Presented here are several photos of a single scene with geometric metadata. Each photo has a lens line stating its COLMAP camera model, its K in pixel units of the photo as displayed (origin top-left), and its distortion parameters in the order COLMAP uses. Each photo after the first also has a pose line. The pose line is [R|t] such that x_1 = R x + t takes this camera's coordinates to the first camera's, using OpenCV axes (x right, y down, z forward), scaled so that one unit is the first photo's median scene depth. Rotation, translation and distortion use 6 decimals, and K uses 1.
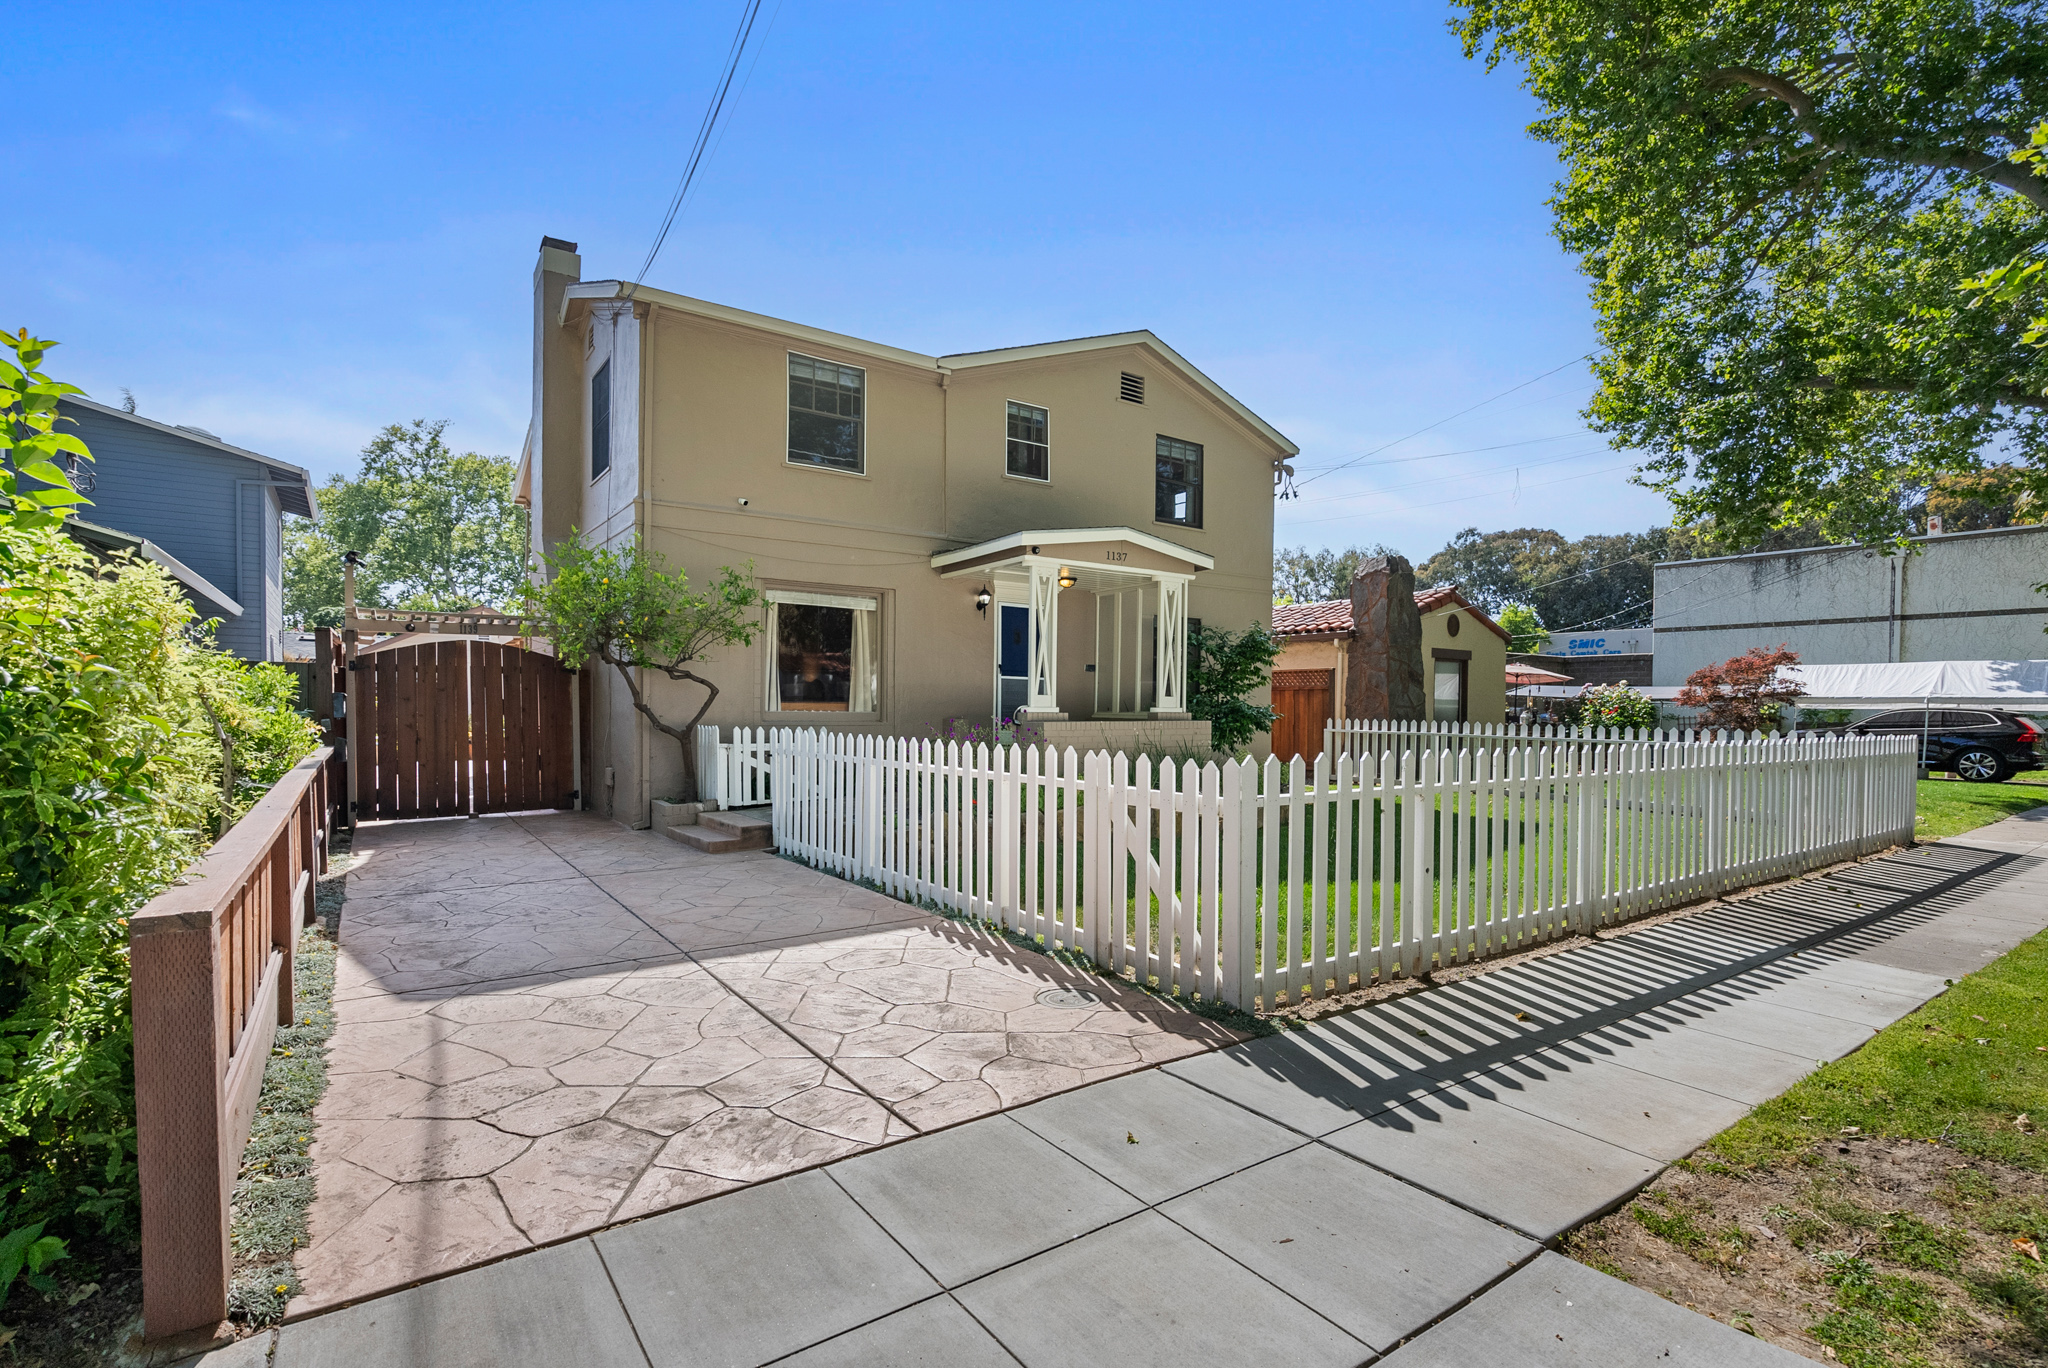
lens RADIAL K [[925.3, 0, 1017.1], [0, 925.3, 727.9], [0, 0, 1]] dist [-0.001070, -0.000088]
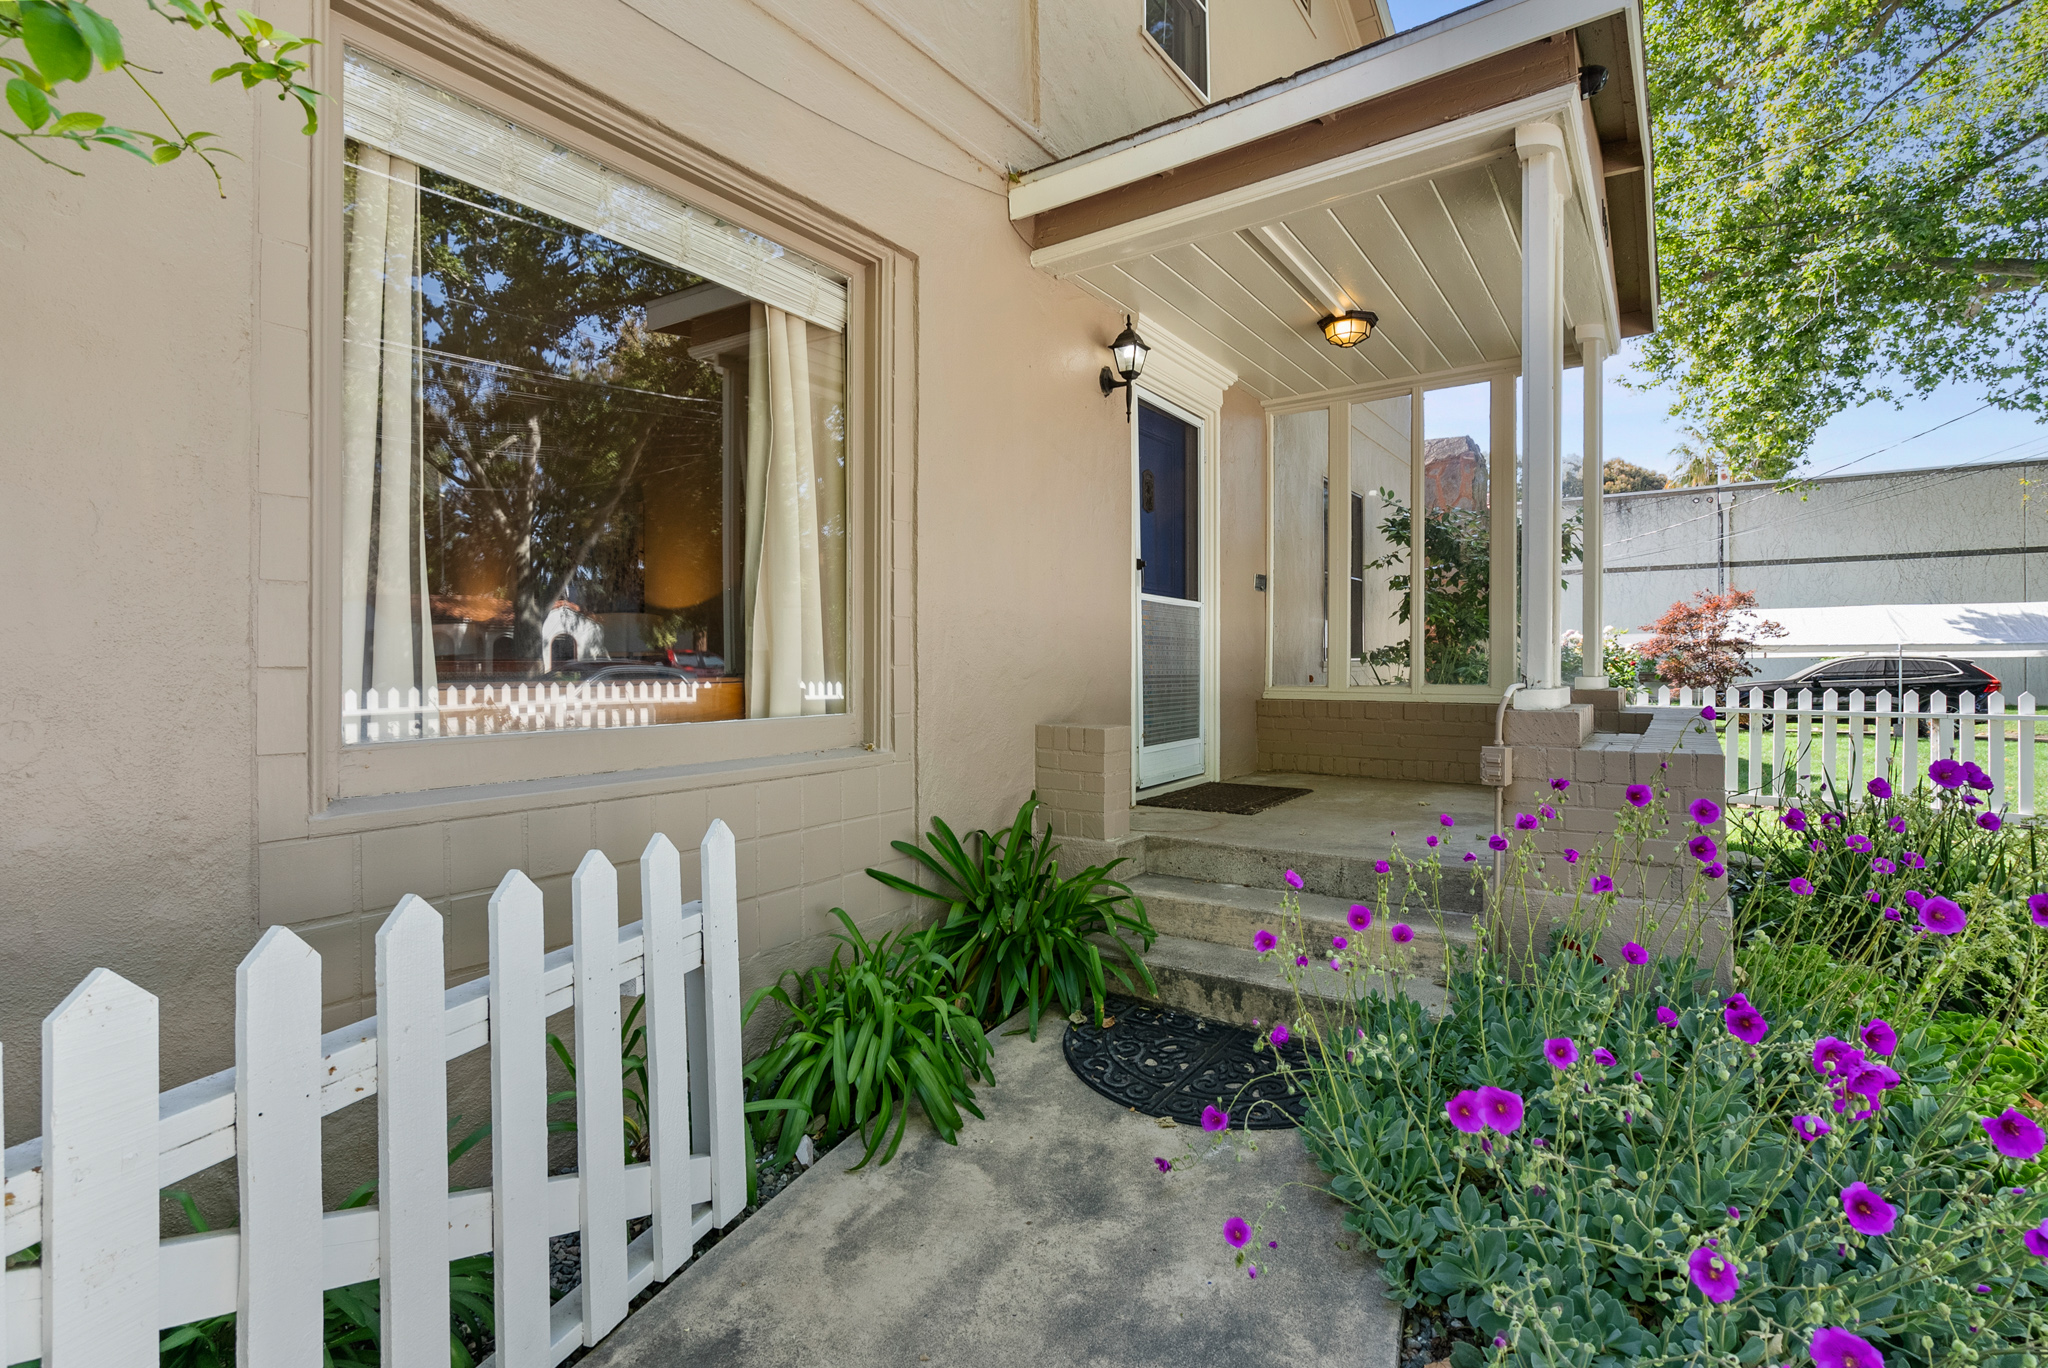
lens RADIAL K [[933.3, 0, 1022.0], [0, 933.3, 662.5], [0, 0, 1]] dist [-0.001709, -0.000185]
pose [[0.940050, -0.013151, 0.340784, -0.147692], [0.021446, 0.999558, -0.020588, -0.018658], [-0.340362, 0.026662, 0.939916, 0.552582]]
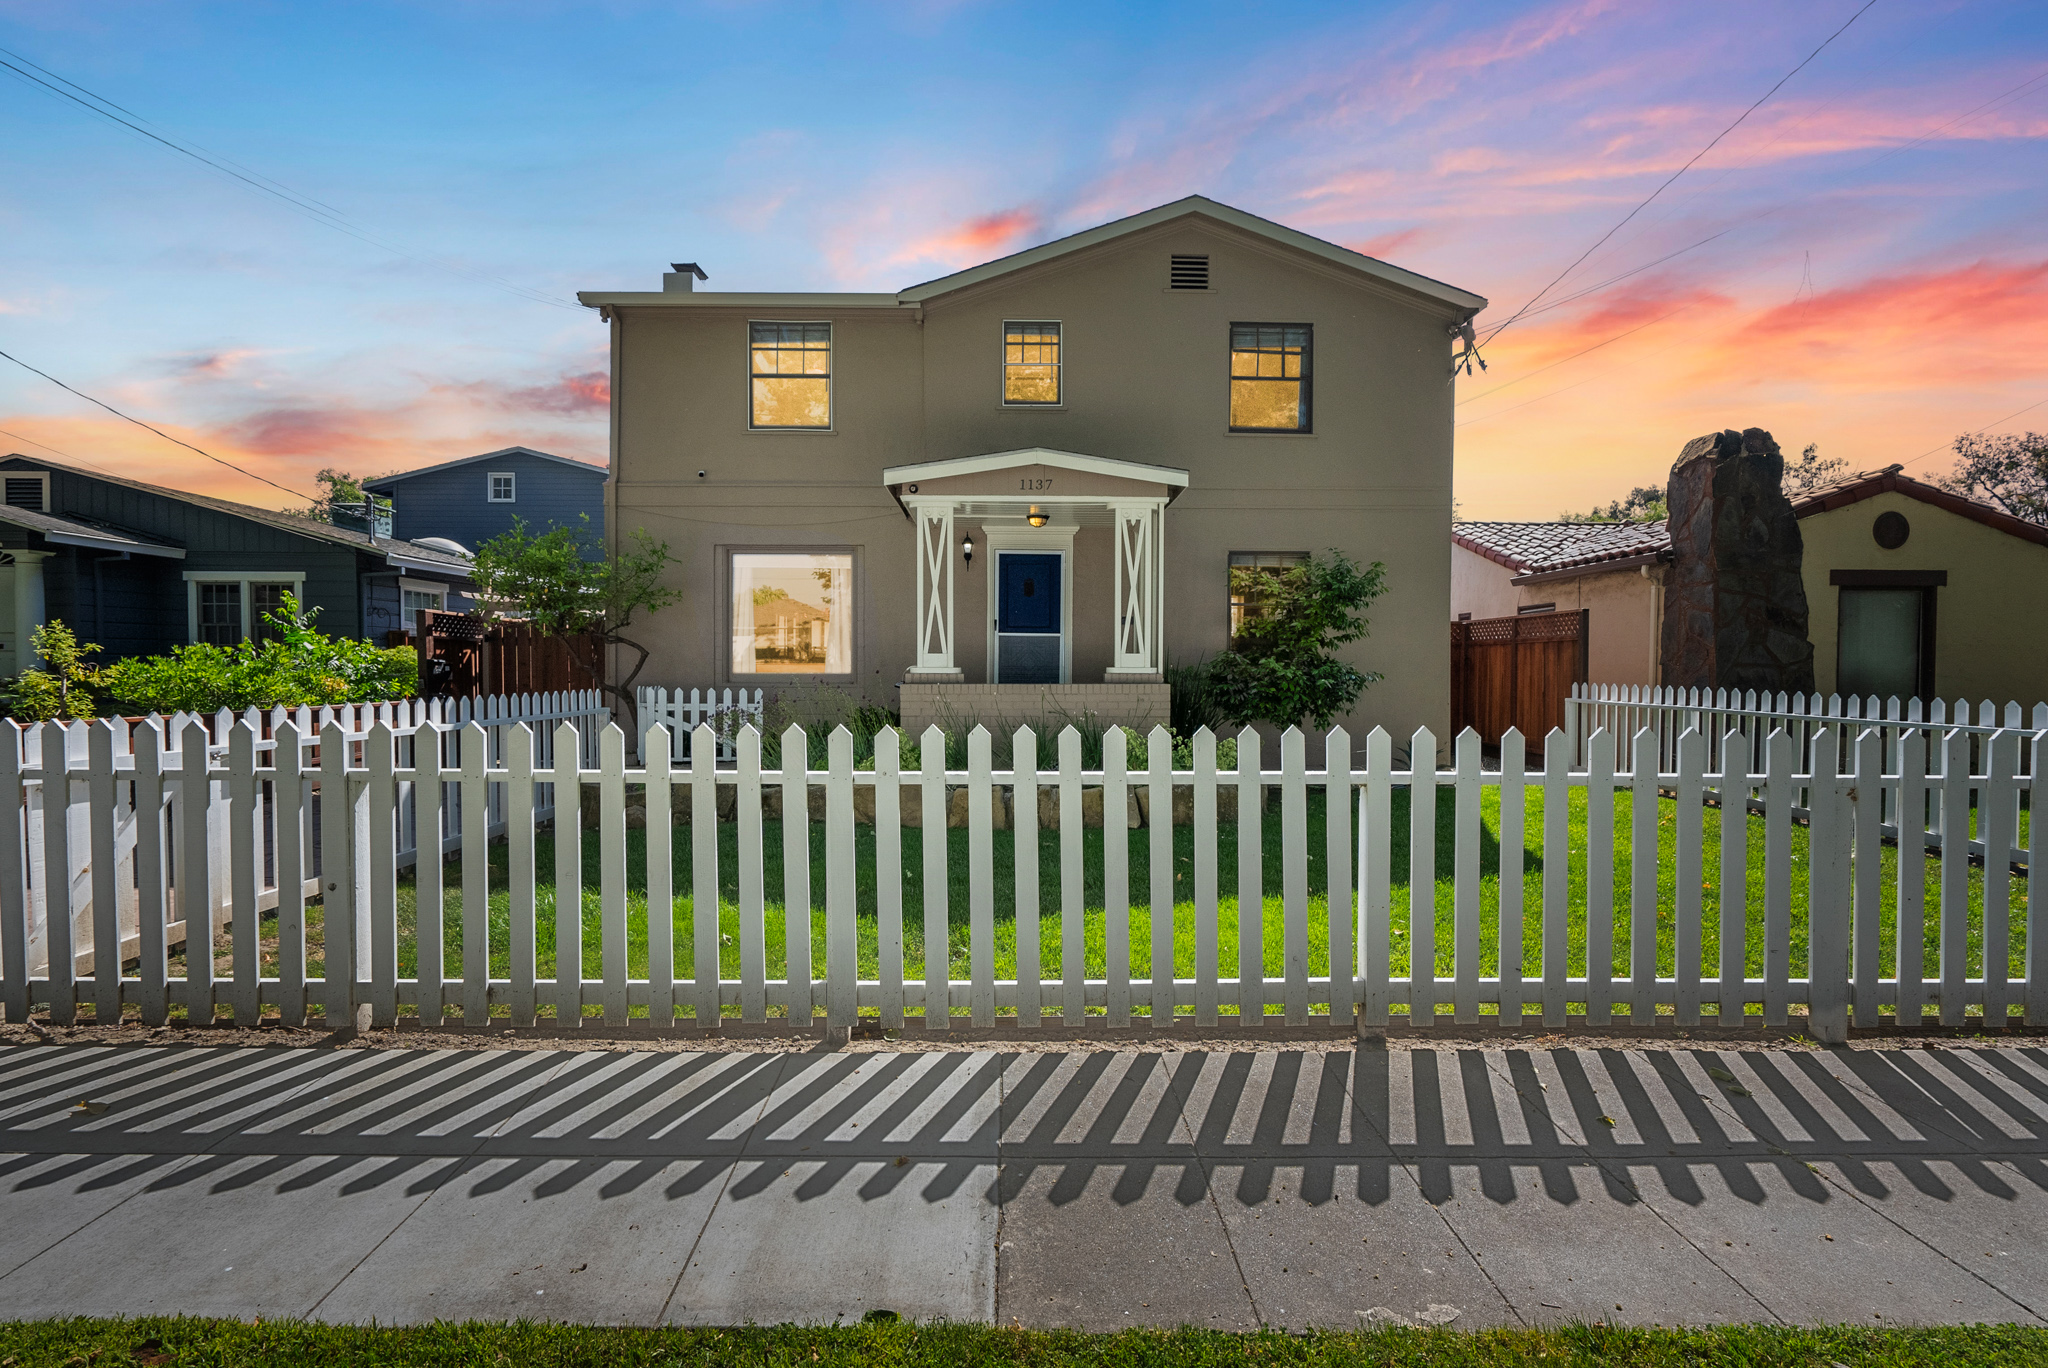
lens RADIAL K [[938.0, 0, 1024.0], [0, 938.0, 684.0], [0, 0, 1]] dist [-0.001815, 0.000160]
pose [[0.832684, 0.005760, -0.553718, 0.406598], [-0.010005, 0.999939, -0.004643, -0.002536], [0.553658, 0.009406, 0.832691, 0.214975]]
